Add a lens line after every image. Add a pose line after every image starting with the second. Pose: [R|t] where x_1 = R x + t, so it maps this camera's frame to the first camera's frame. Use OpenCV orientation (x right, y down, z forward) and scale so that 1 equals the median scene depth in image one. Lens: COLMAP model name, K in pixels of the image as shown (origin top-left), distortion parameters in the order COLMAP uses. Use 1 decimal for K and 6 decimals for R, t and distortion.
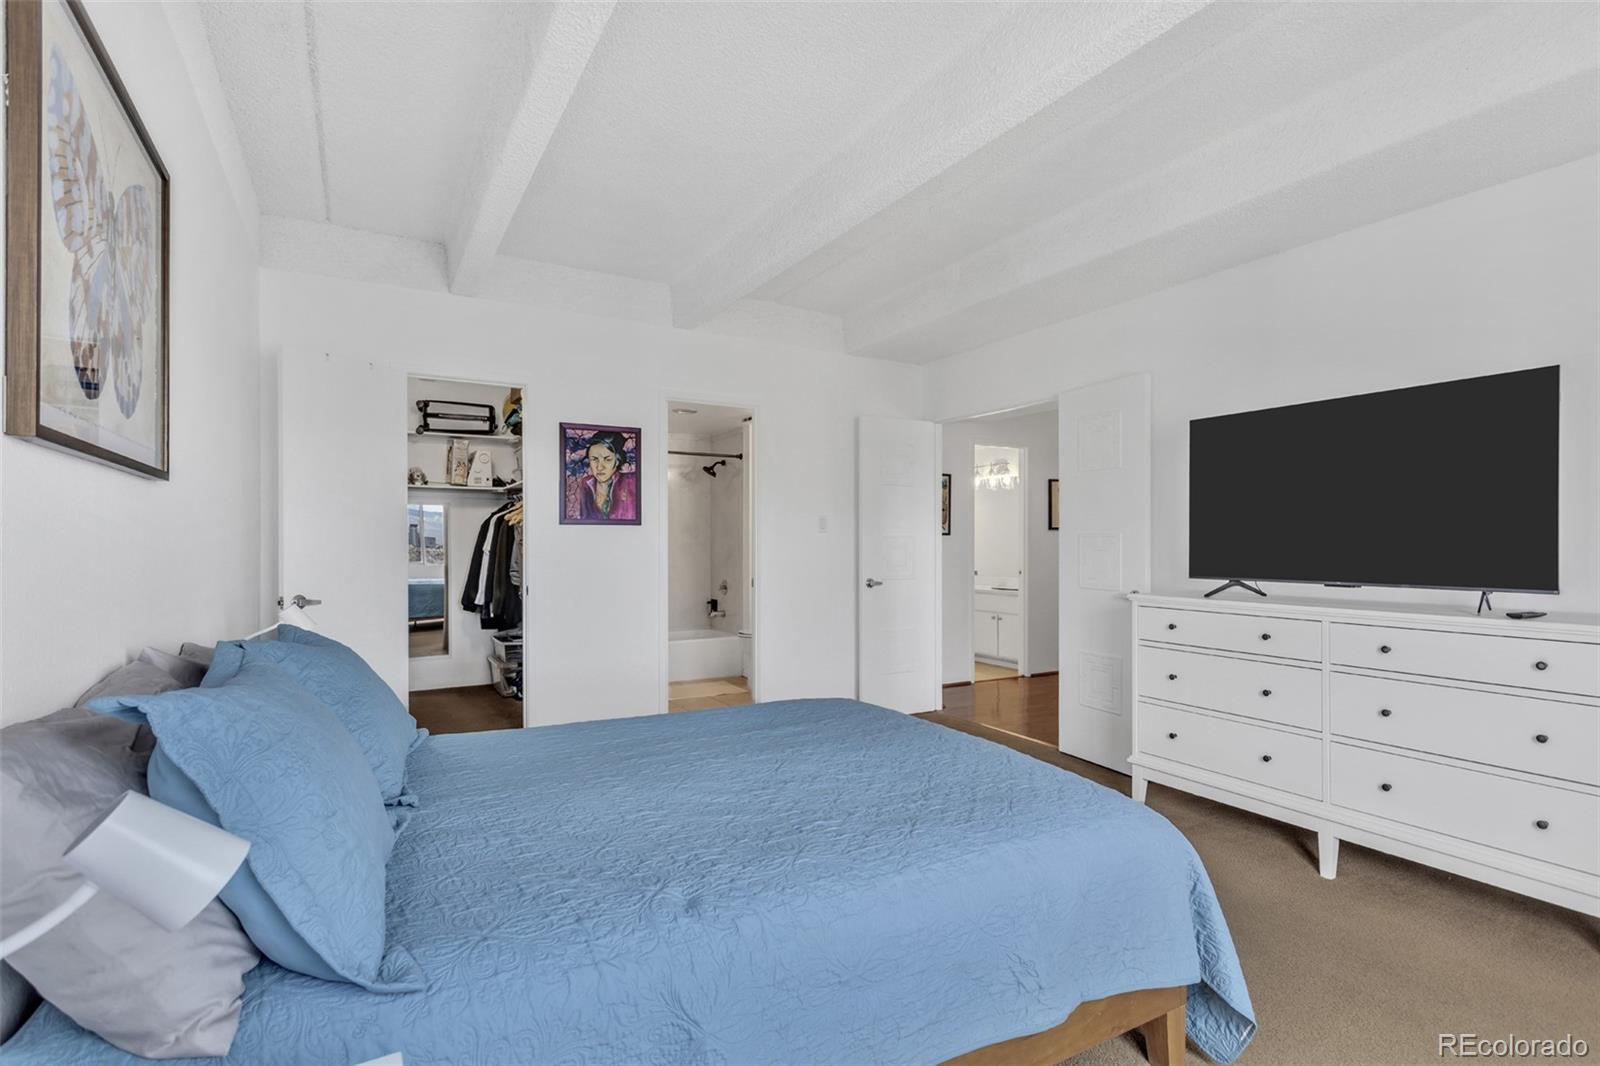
lens RADIAL K [[790.0, 0, 802.9], [0, 790.0, 543.9], [0, 0, 1]] dist [0.001294, 0.000652]
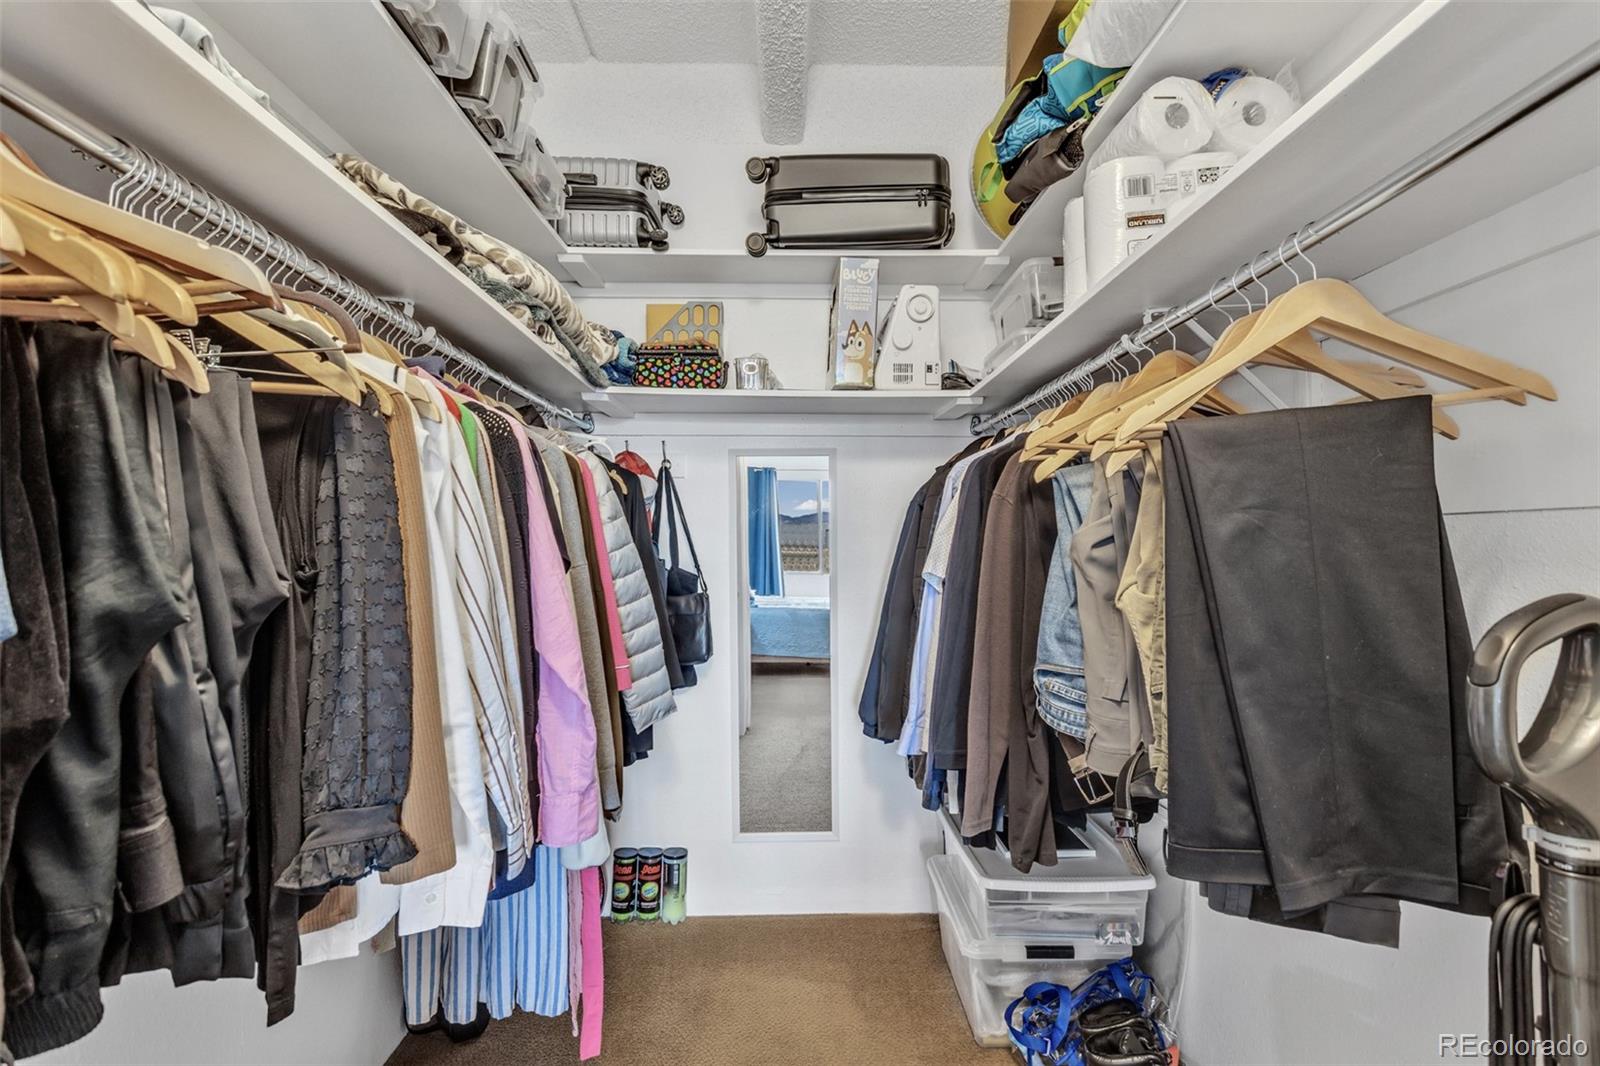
lens RADIAL K [[790.0, 0, 802.9], [0, 790.0, 543.9], [0, 0, 1]] dist [0.001294, 0.000652]
pose [[0.880169, 0.003631, -0.474647, -0.300401], [-0.000905, 0.999982, 0.005971, -0.005891], [0.474660, -0.004826, 0.880156, 0.708939]]
